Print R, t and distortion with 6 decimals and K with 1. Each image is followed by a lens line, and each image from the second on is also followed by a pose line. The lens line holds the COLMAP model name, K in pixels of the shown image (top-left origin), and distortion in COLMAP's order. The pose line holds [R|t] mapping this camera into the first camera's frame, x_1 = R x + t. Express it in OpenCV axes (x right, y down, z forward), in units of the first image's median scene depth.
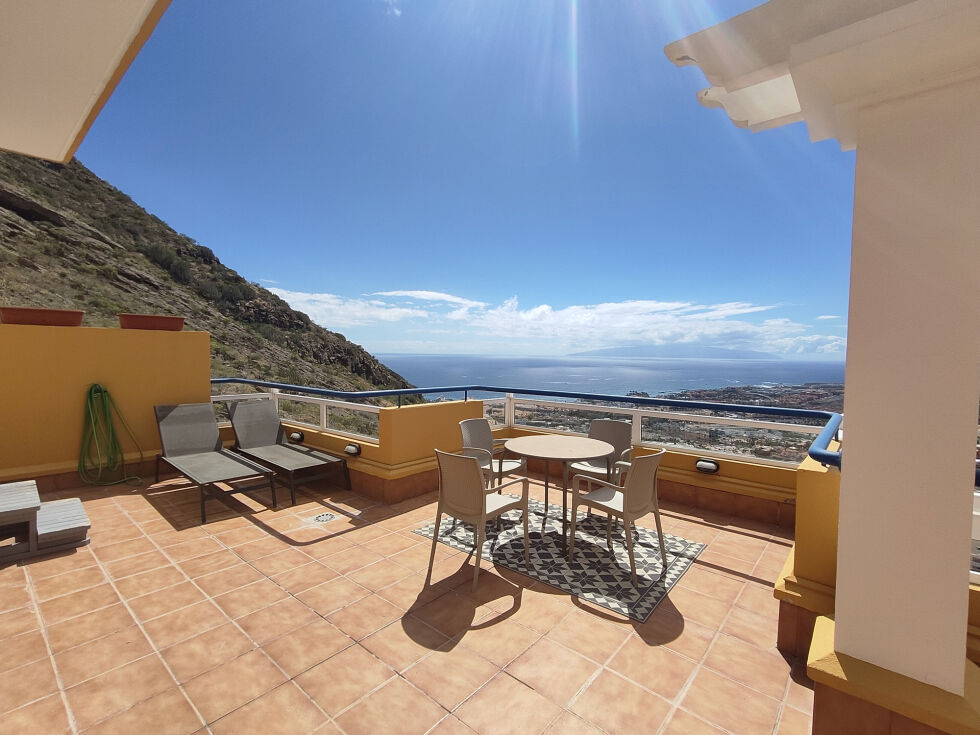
lens RADIAL K [[456.4, 0, 490.8], [0, 456.4, 366.3], [0, 0, 1]] dist [0.003310, 0.001971]
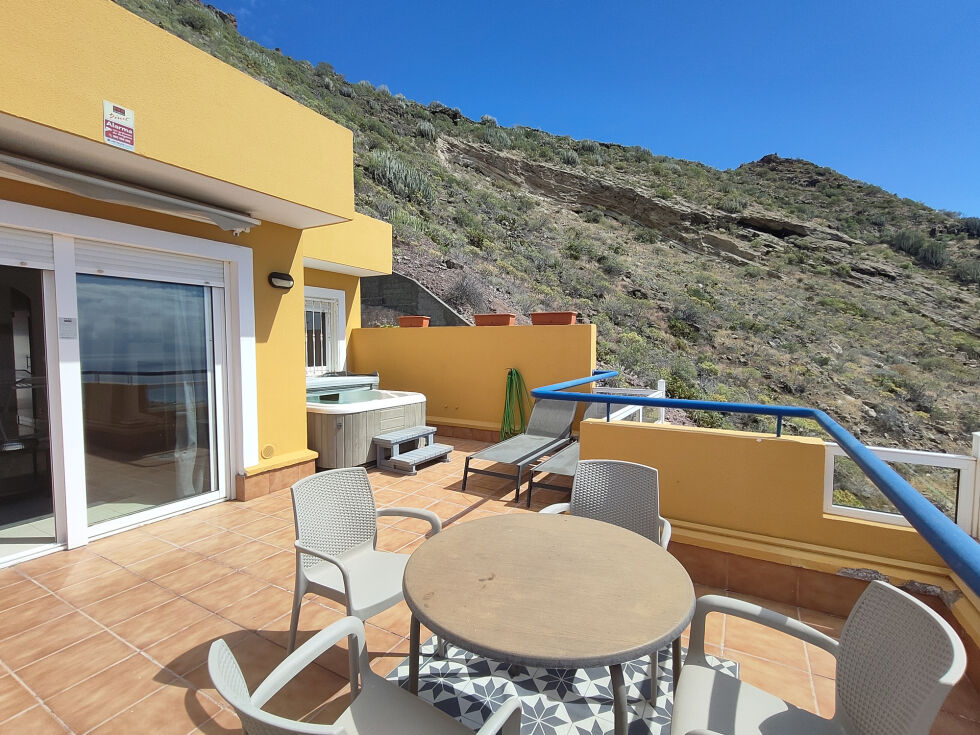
lens RADIAL K [[456.4, 0, 492.6], [0, 456.4, 369.6], [0, 0, 1]] dist [0.003310, 0.001971]
pose [[0.189625, 0.043696, -0.980884, 0.453778], [-0.030585, 0.998787, 0.038581, -0.007102], [0.981380, 0.022685, 0.190732, 0.770485]]
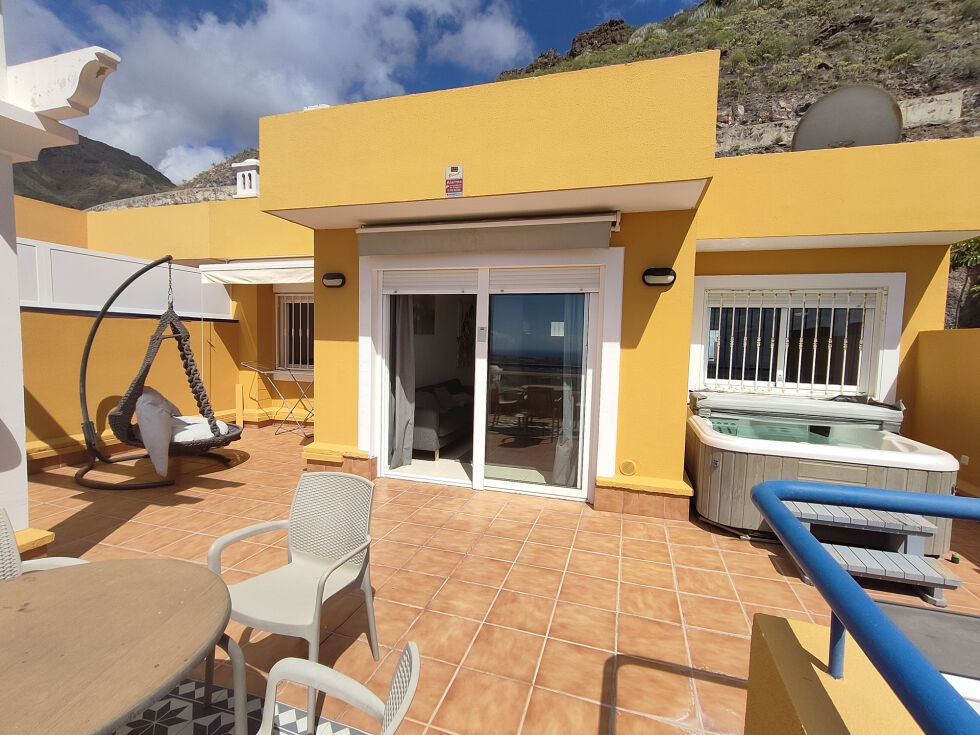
lens RADIAL K [[456.4, 0, 489.1], [0, 456.4, 369.2], [0, 0, 1]] dist [0.003310, 0.001971]
pose [[-0.920218, -0.009816, -0.391283, -0.011714], [-0.048845, 0.994751, 0.089917, -0.038568], [0.388347, 0.101855, -0.915867, 1.198221]]
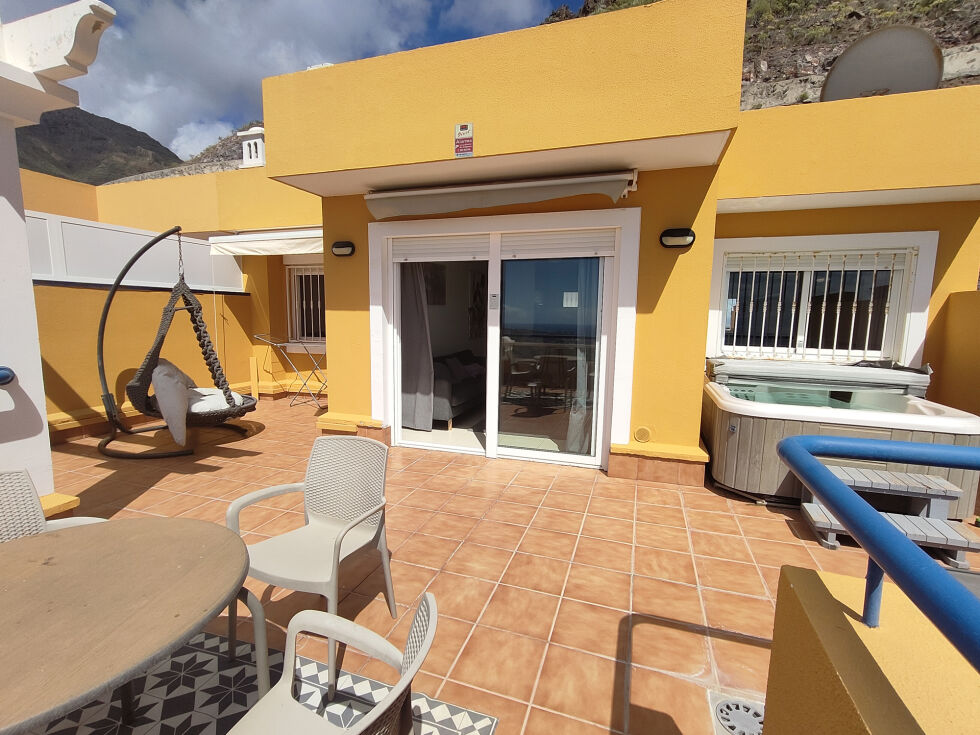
lens RADIAL K [[456.4, 0, 489.8], [0, 456.4, 369.1], [0, 0, 1]] dist [0.003310, 0.001971]
pose [[-0.929378, 0.019729, -0.368602, -0.014216], [-0.036789, 0.988648, 0.145676, -0.022549], [0.367292, 0.148948, -0.918102, 1.189475]]
